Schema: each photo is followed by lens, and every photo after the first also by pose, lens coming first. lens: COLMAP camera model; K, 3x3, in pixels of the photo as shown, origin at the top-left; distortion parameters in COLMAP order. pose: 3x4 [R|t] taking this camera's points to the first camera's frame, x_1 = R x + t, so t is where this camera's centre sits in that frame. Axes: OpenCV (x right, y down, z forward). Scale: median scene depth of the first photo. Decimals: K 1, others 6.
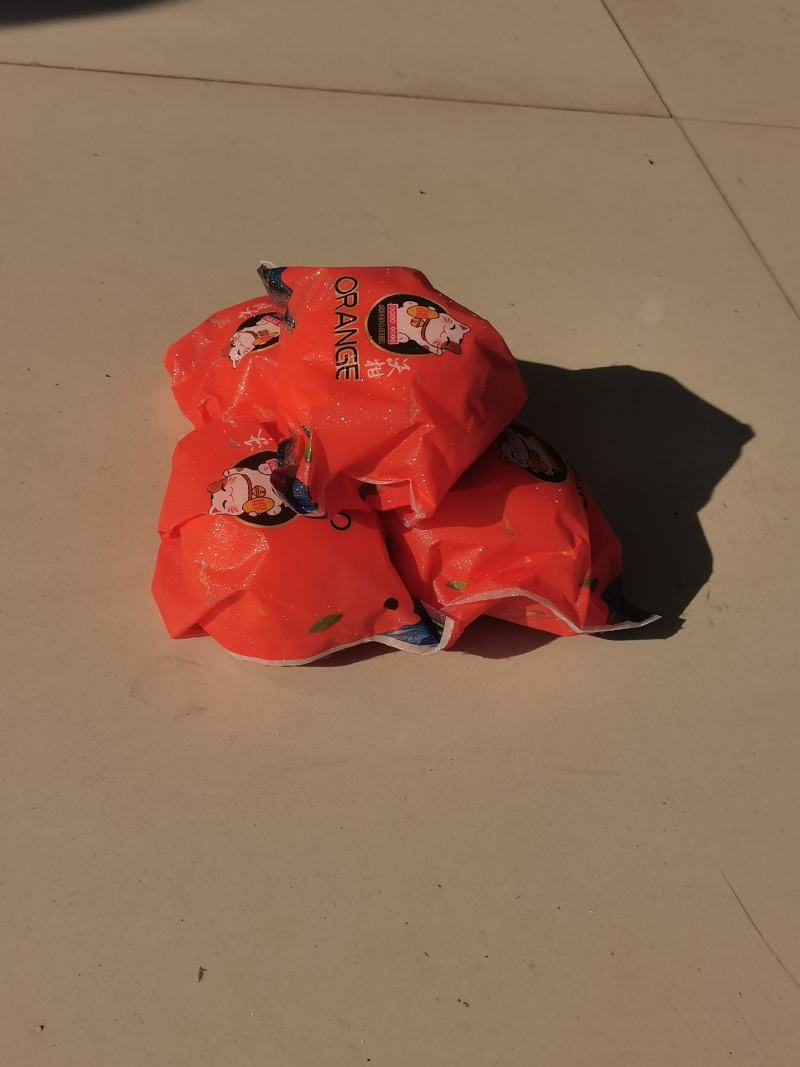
lens RADIAL K [[424.0, 0, 400.0], [0, 424.0, 533.5], [0, 0, 1]] dist [0.000851, -0.000035]
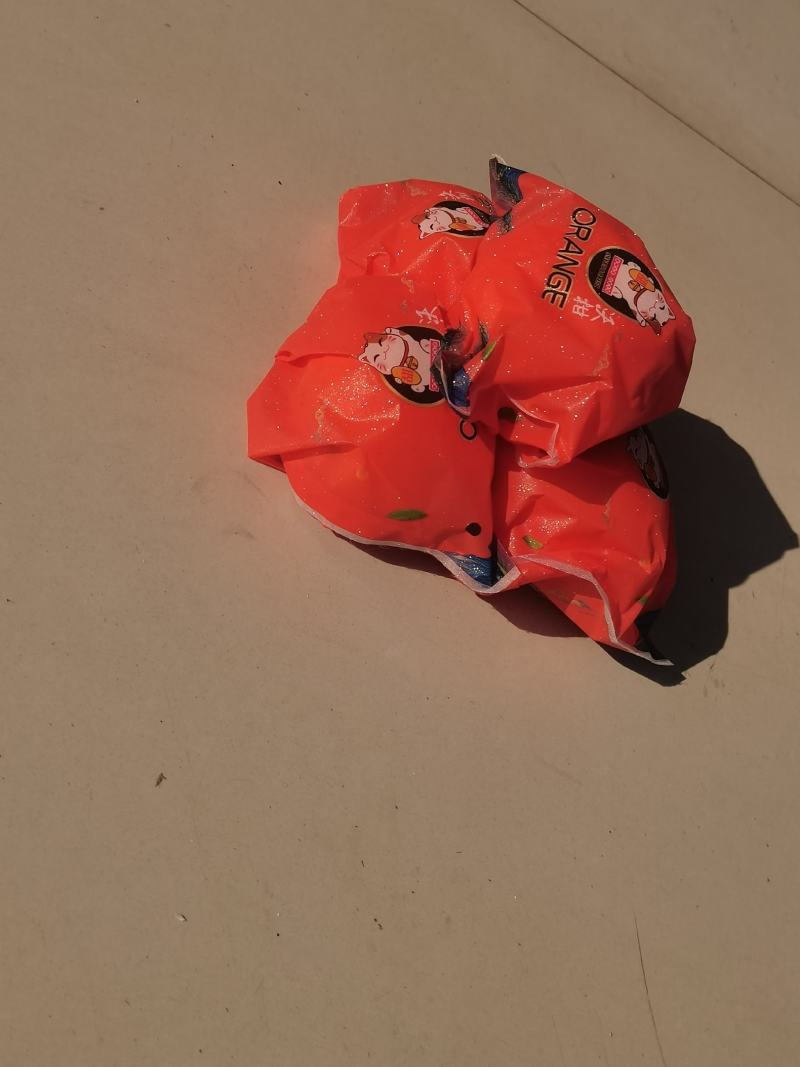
lens RADIAL K [[431.2, 0, 400.0], [0, 431.2, 477.9], [0, 0, 1]] dist [-0.000358, 0.000448]
pose [[0.886733, 0.461105, 0.032967, -0.259026], [-0.461289, 0.887247, -0.002224, 0.142868], [-0.030276, -0.013235, 0.999454, 0.015134]]
